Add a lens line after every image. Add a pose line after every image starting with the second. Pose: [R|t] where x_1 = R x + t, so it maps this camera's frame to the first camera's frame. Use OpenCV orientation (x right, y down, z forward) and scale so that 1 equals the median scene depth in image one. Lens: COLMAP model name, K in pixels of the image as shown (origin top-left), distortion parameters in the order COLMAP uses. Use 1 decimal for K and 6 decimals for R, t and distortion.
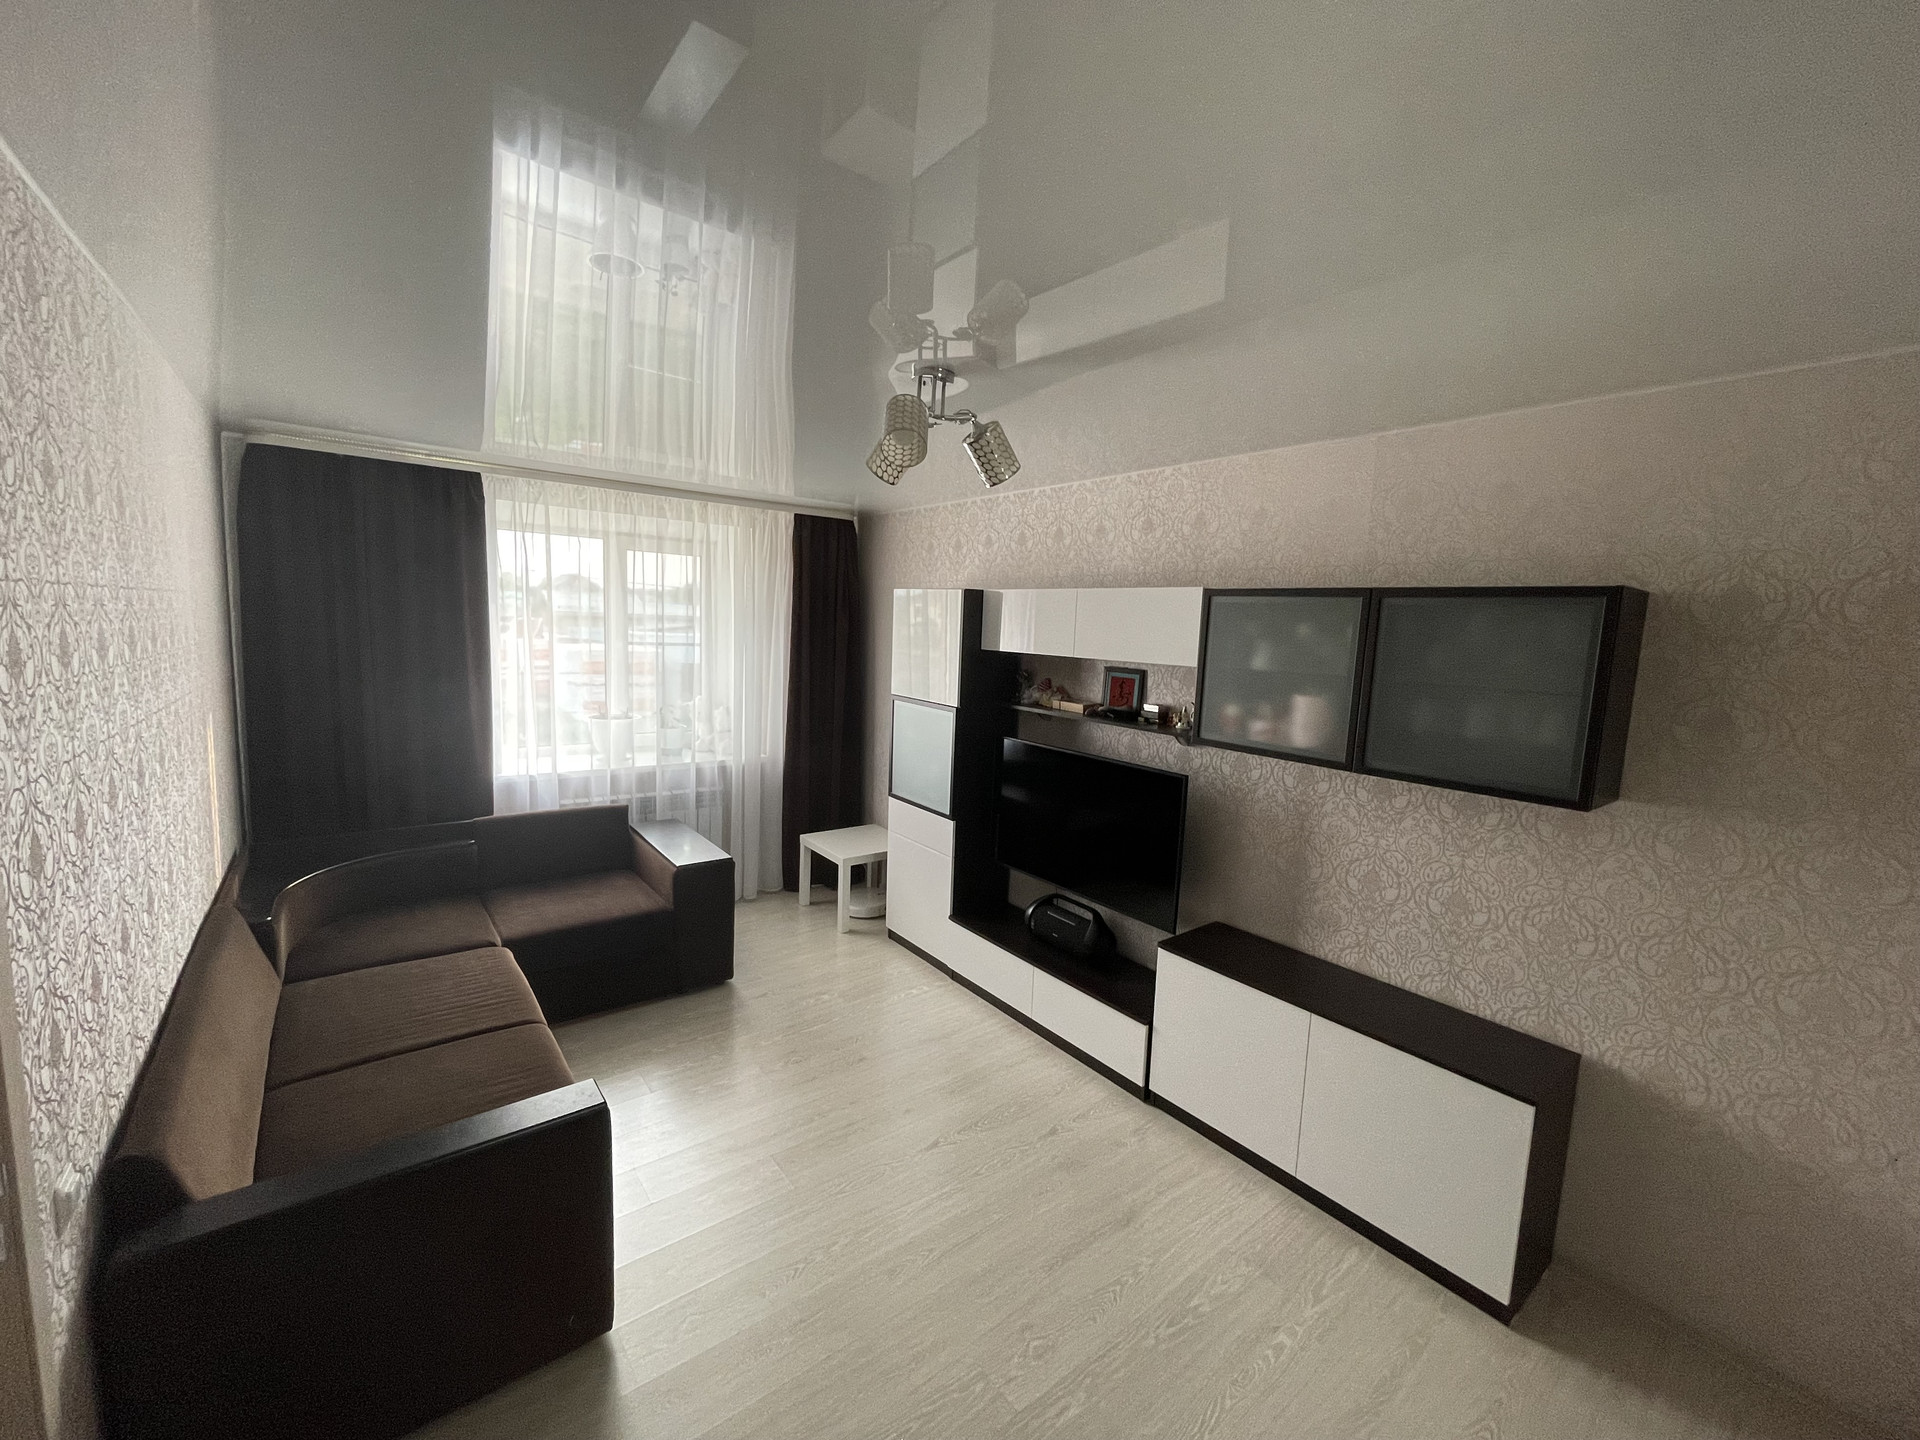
lens RADIAL K [[777.1, 0, 961.2], [0, 777.1, 719.8], [0, 0, 1]] dist [-0.008772, 0.000927]
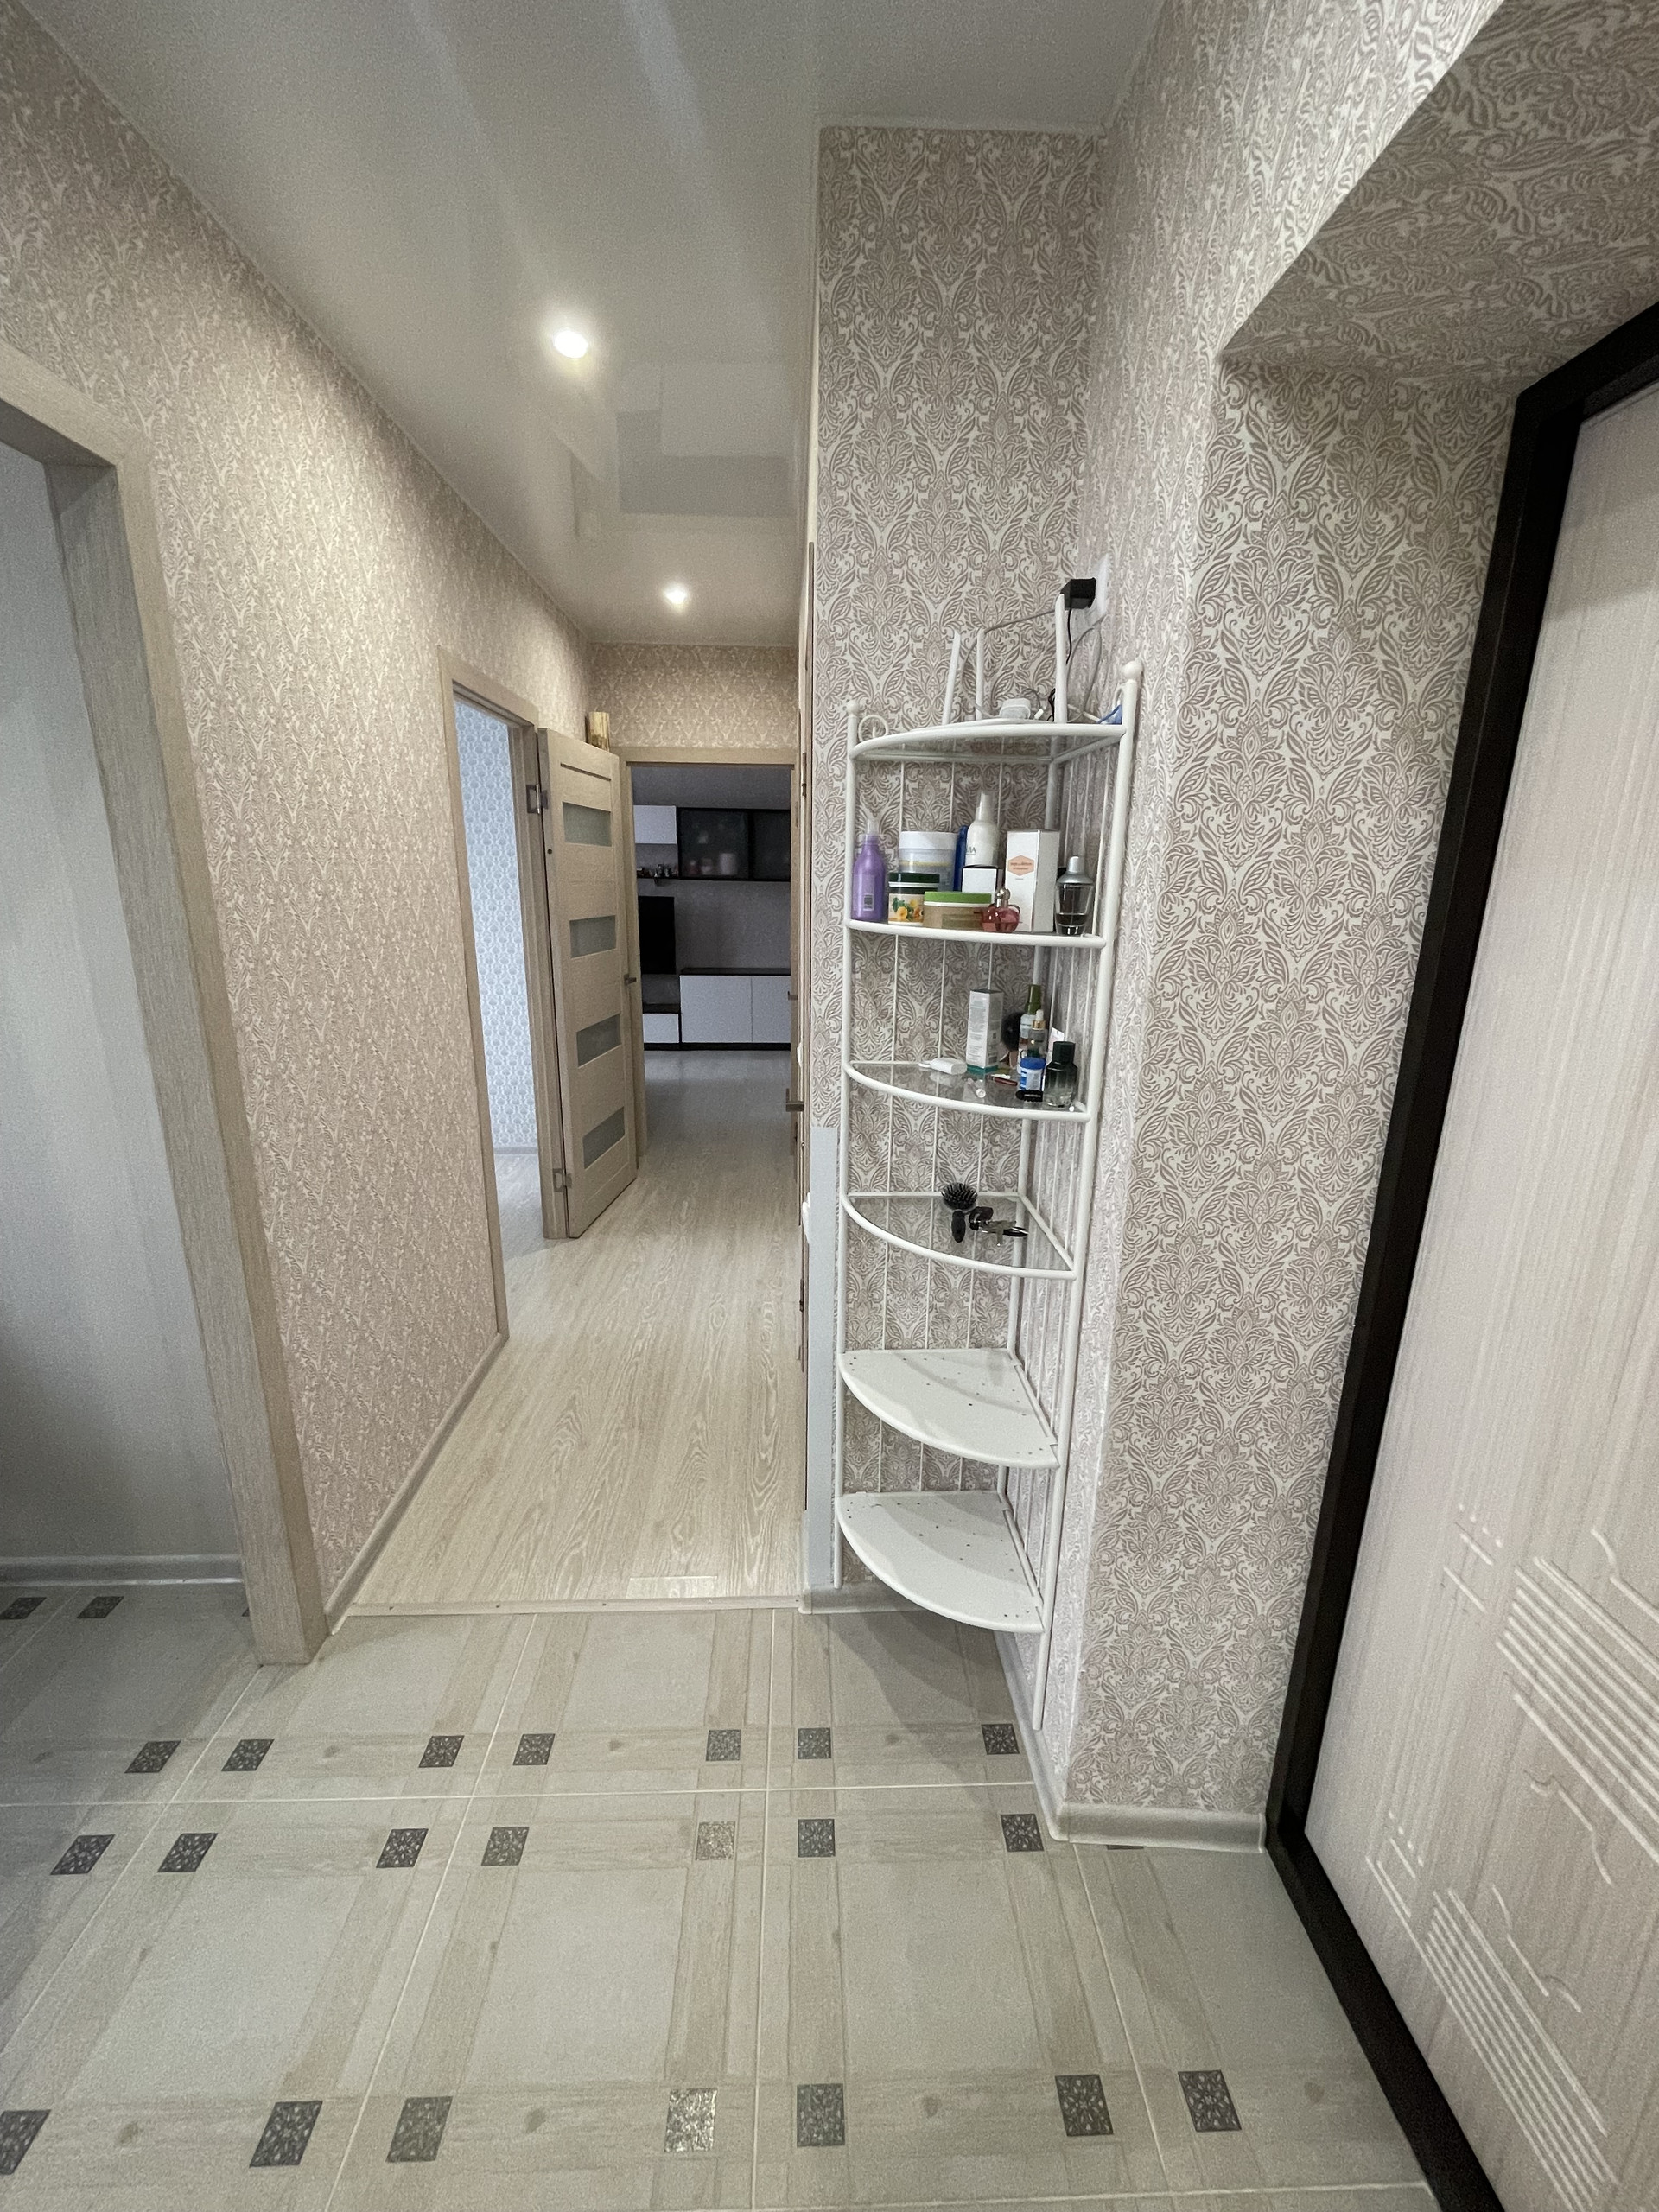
lens RADIAL K [[895.3, 0, 823.8], [0, 895.3, 1098.2], [0, 0, 1]] dist [-0.008772, 0.000927]
pose [[0.594484, -0.238547, 0.767909, -1.547221], [0.109985, 0.970130, 0.216220, 0.127517], [-0.796550, -0.044081, 0.602963, -0.883619]]
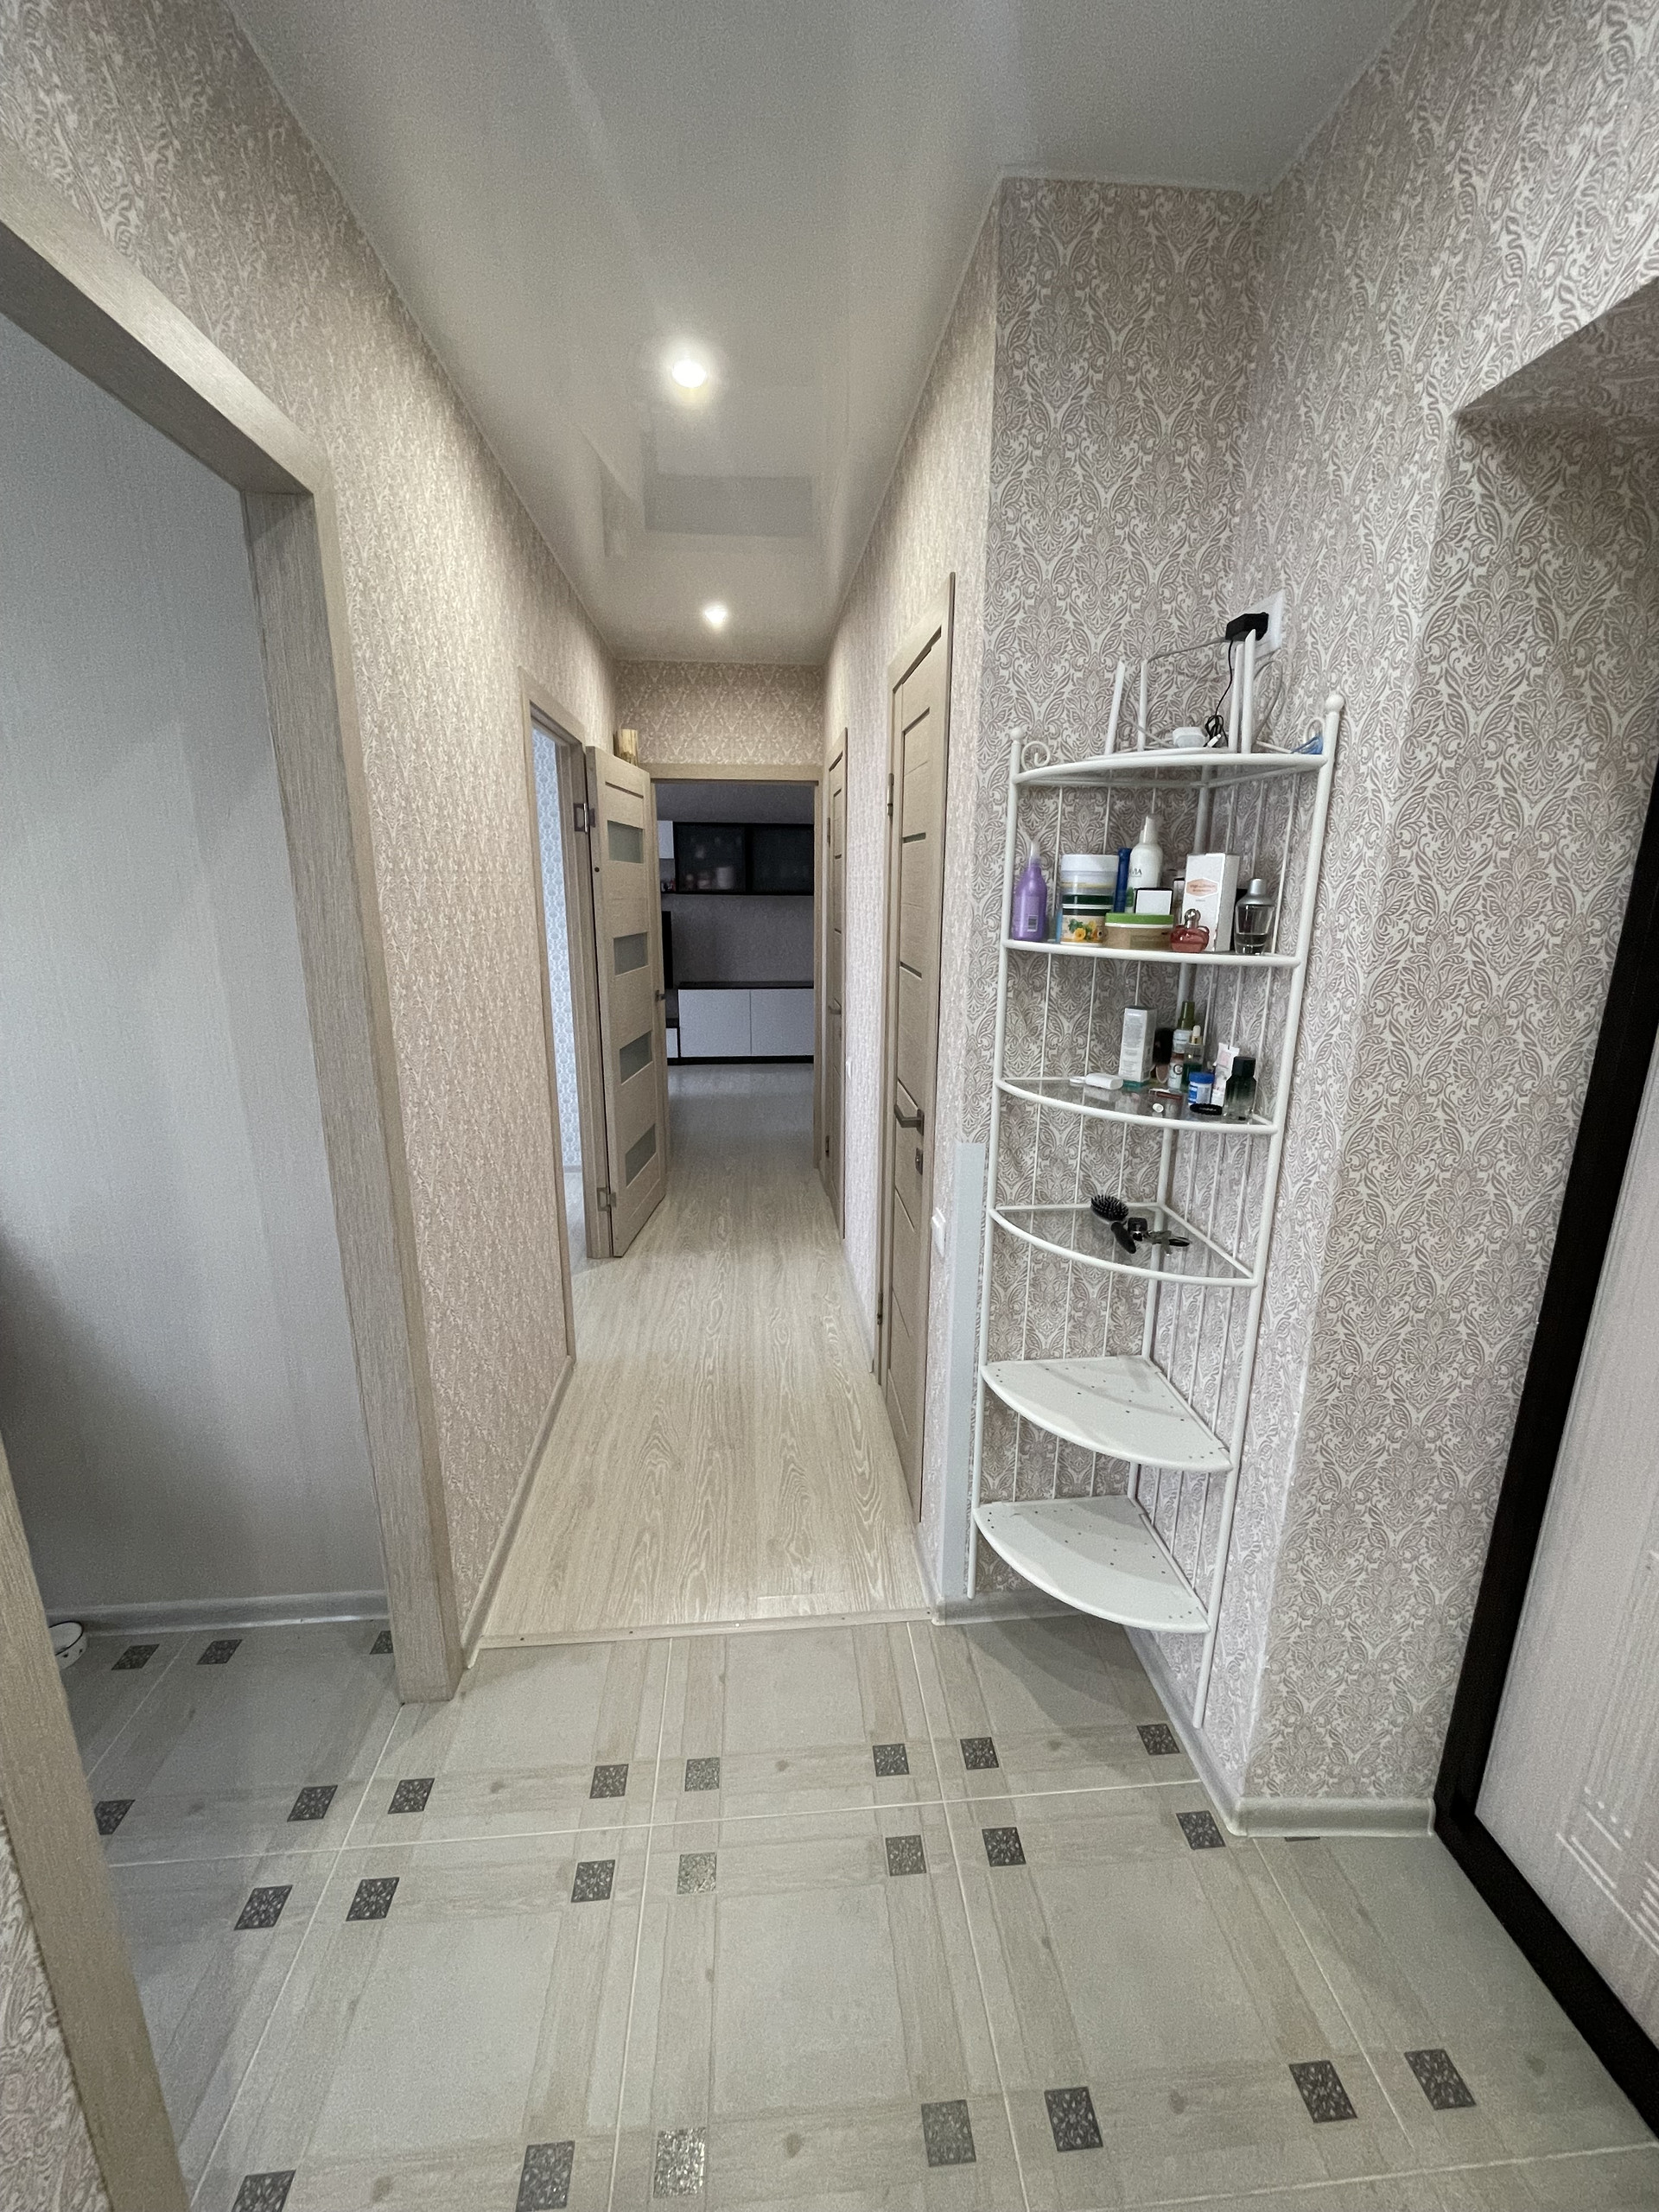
lens RADIAL K [[895.3, 0, 827.0], [0, 895.3, 1098.4], [0, 0, 1]] dist [-0.008772, 0.000927]
pose [[0.555402, -0.240171, 0.796145, -1.613304], [0.118656, 0.970478, 0.209985, 0.109738], [-0.823073, -0.022159, 0.567503, -0.801328]]
